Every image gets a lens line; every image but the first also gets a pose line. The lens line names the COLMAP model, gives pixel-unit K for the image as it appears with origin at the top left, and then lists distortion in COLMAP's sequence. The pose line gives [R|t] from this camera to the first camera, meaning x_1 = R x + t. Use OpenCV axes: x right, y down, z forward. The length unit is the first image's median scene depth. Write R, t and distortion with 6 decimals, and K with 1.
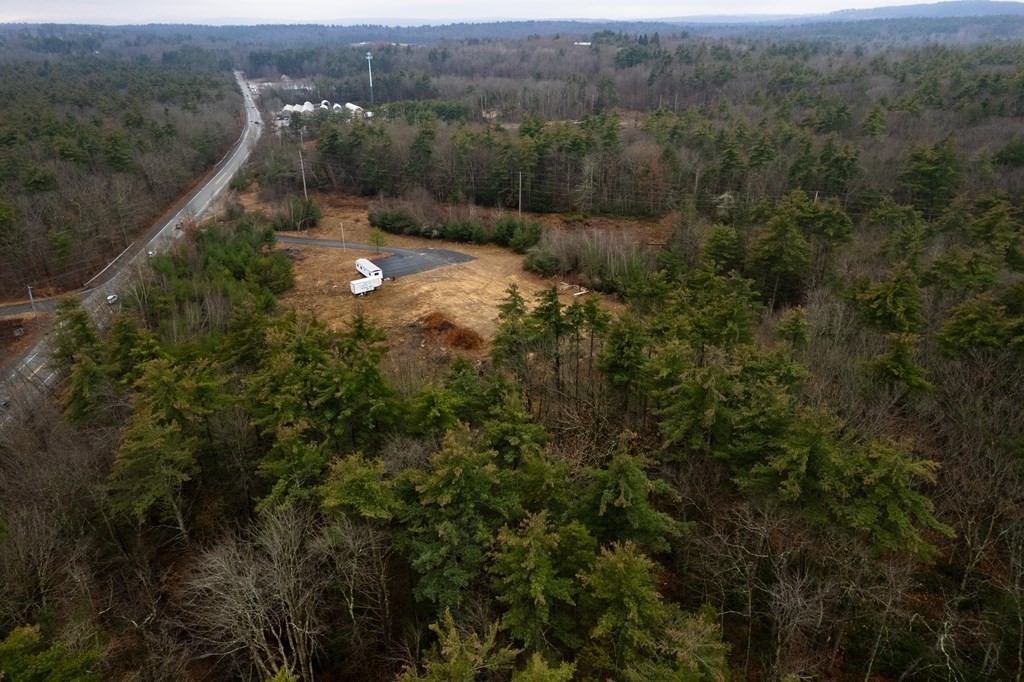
lens RADIAL K [[656.5, 0, 515.8], [0, 656.5, 343.6], [0, 0, 1]] dist [-0.075537, 0.069522]
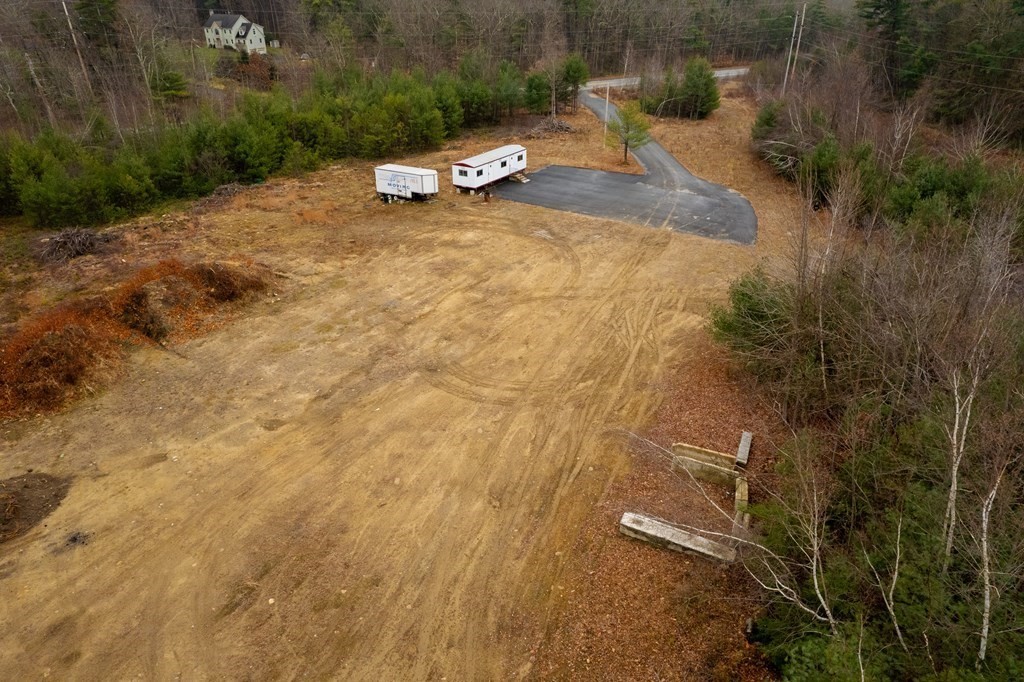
lens RADIAL K [[656.5, 0, 515.2], [0, 656.5, 338.4], [0, 0, 1]] dist [-0.075537, 0.069522]
pose [[0.419053, 0.444883, -0.791501, 0.145193], [-0.406335, 0.871456, 0.274694, -0.113733], [0.811965, 0.206503, 0.545958, 0.652770]]
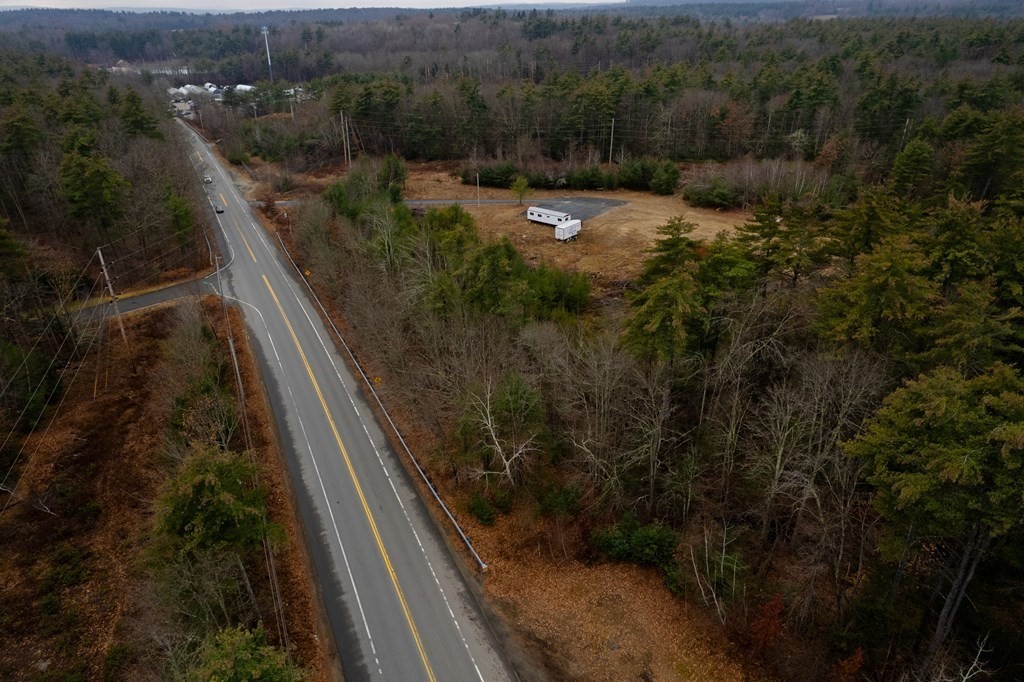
lens RADIAL K [[656.5, 0, 516.0], [0, 656.5, 341.2], [0, 0, 1]] dist [-0.075537, 0.069522]
pose [[0.961090, -0.124194, 0.246743, -0.422567], [0.122235, 0.992228, 0.023302, 0.026919], [-0.247719, 0.007766, 0.968801, 0.100924]]
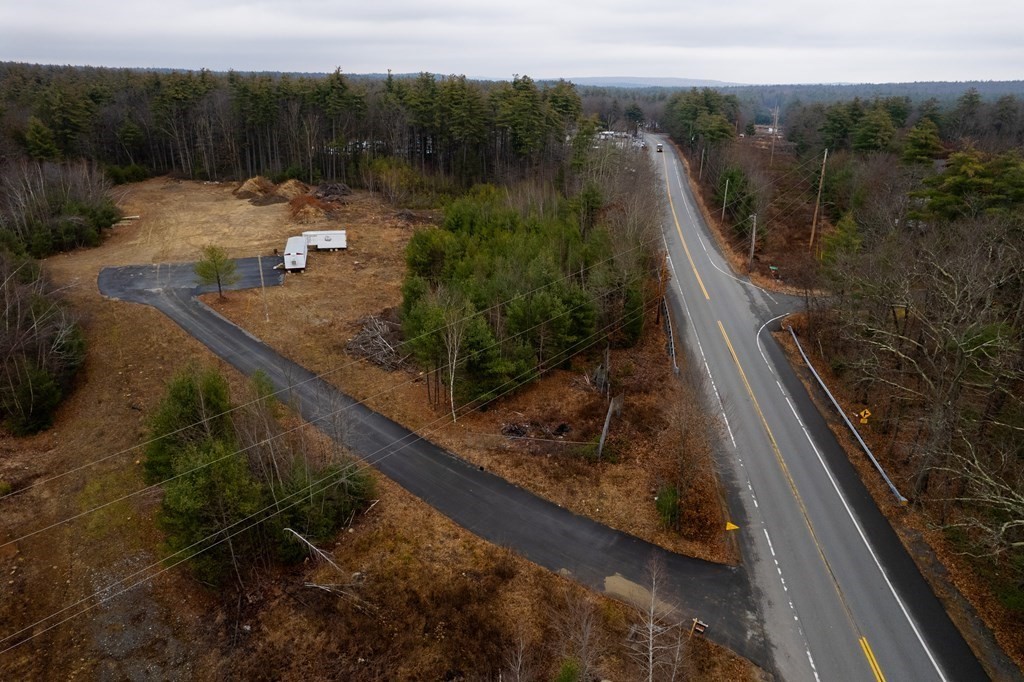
lens RADIAL K [[656.5, 0, 515.0], [0, 656.5, 339.5], [0, 0, 1]] dist [-0.075537, 0.069522]
pose [[-0.944302, -0.128630, 0.302898, -0.510000], [0.140427, 0.674920, 0.724406, -0.392941], [-0.297612, 0.726593, -0.619265, 1.132485]]
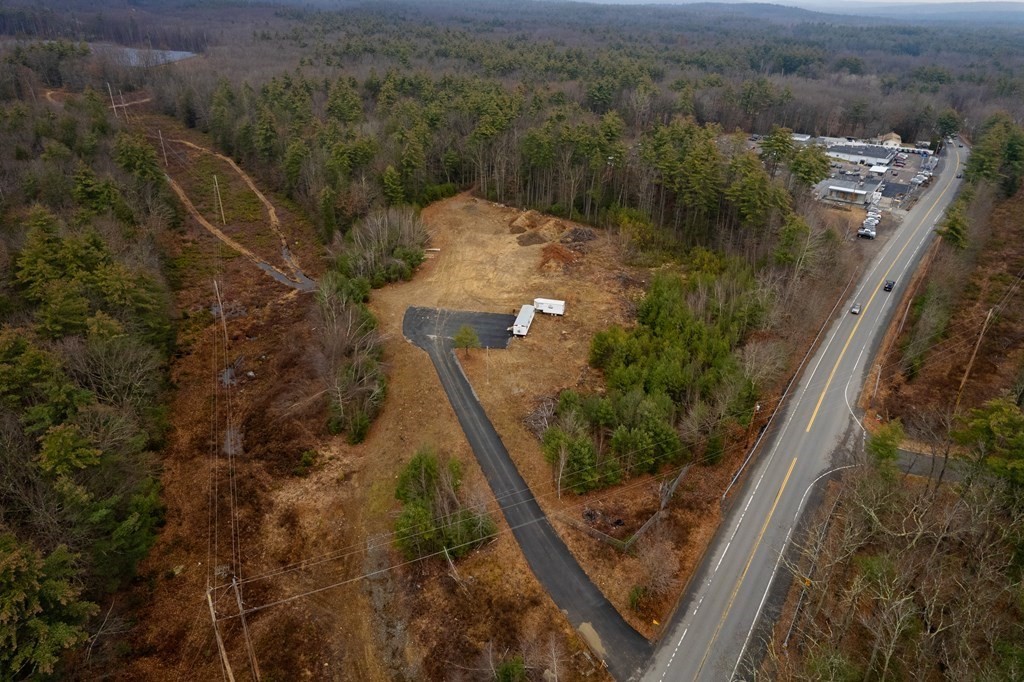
lens RADIAL K [[656.5, 0, 513.8], [0, 656.5, 337.2], [0, 0, 1]] dist [-0.075537, 0.069522]
pose [[-0.697509, -0.339174, 0.631223, -0.651995], [0.313168, 0.648023, 0.694256, -0.600369], [-0.644521, 0.681929, -0.345784, 1.095608]]
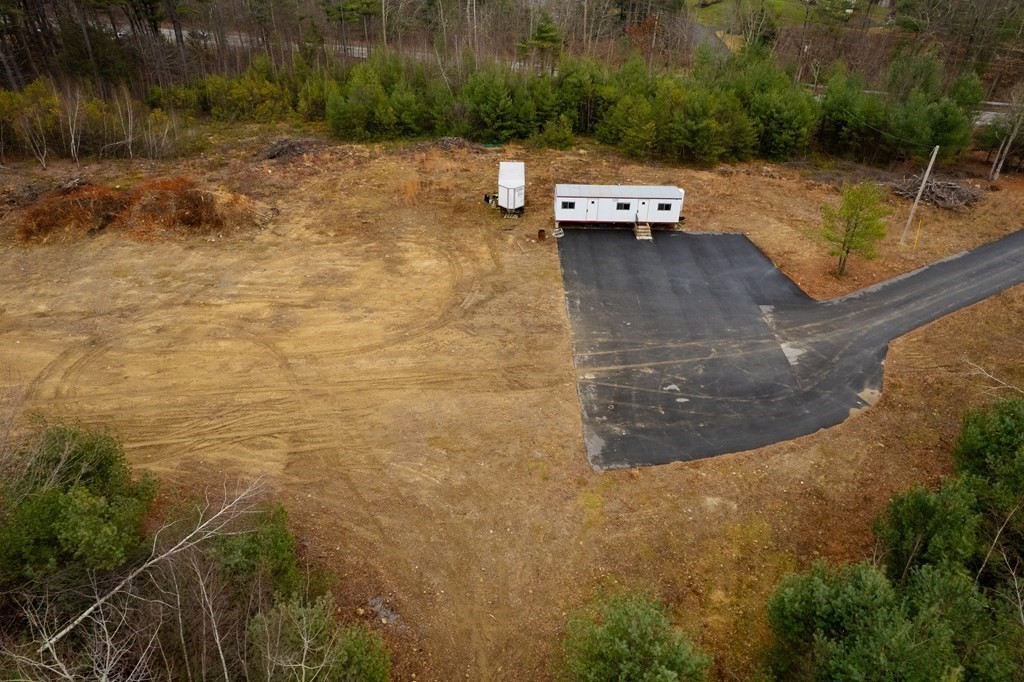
lens RADIAL K [[656.5, 0, 517.4], [0, 656.5, 337.2], [0, 0, 1]] dist [-0.075537, 0.069522]
pose [[-0.550648, 0.464325, -0.693678, 0.058396], [-0.373380, 0.606235, 0.702187, -0.237348], [0.746575, 0.645664, -0.160452, 0.866929]]
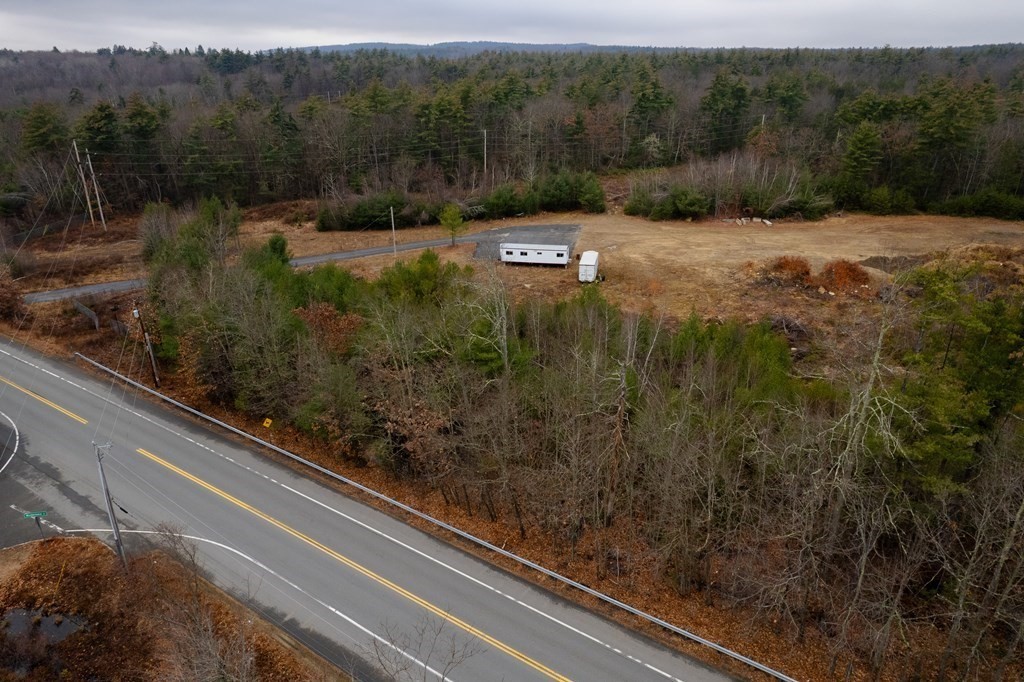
lens RADIAL K [[656.5, 0, 516.8], [0, 656.5, 339.3], [0, 0, 1]] dist [-0.075537, 0.069522]
pose [[0.703176, -0.272870, 0.656571, -0.551588], [0.313261, 0.947867, 0.058435, -0.063227], [-0.638288, 0.164588, 0.751997, 0.449210]]
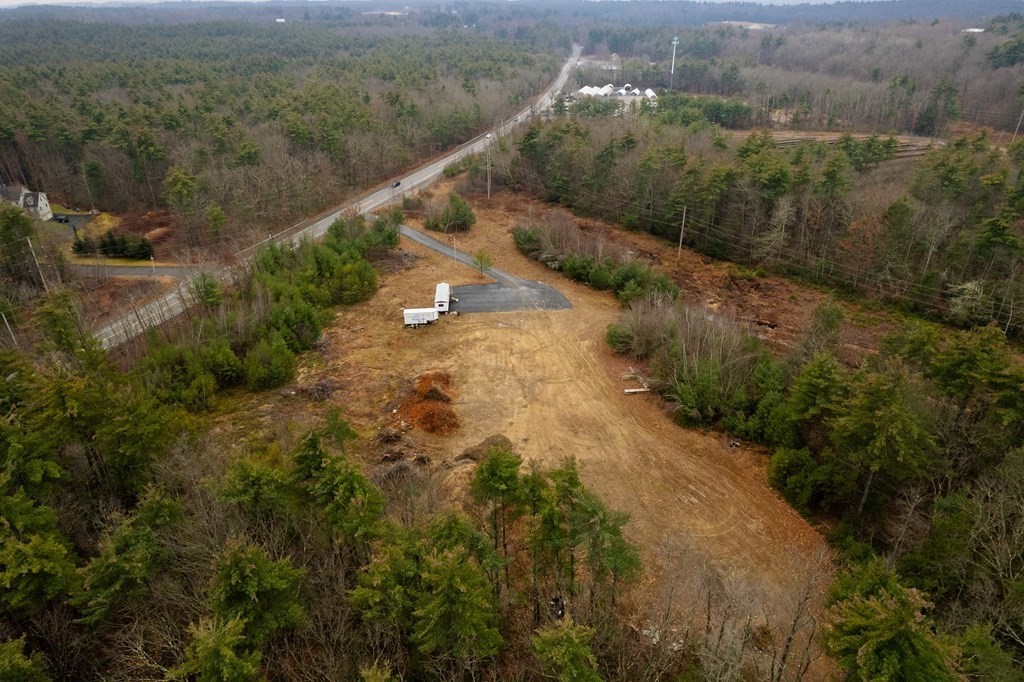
lens RADIAL K [[656.5, 0, 514.7], [0, 656.5, 341.6], [0, 0, 1]] dist [-0.075537, 0.069522]
pose [[0.864065, 0.234984, -0.445168, 0.227701], [-0.222030, 0.971594, 0.081902, -0.122738], [0.451769, 0.028072, 0.891693, 0.196096]]
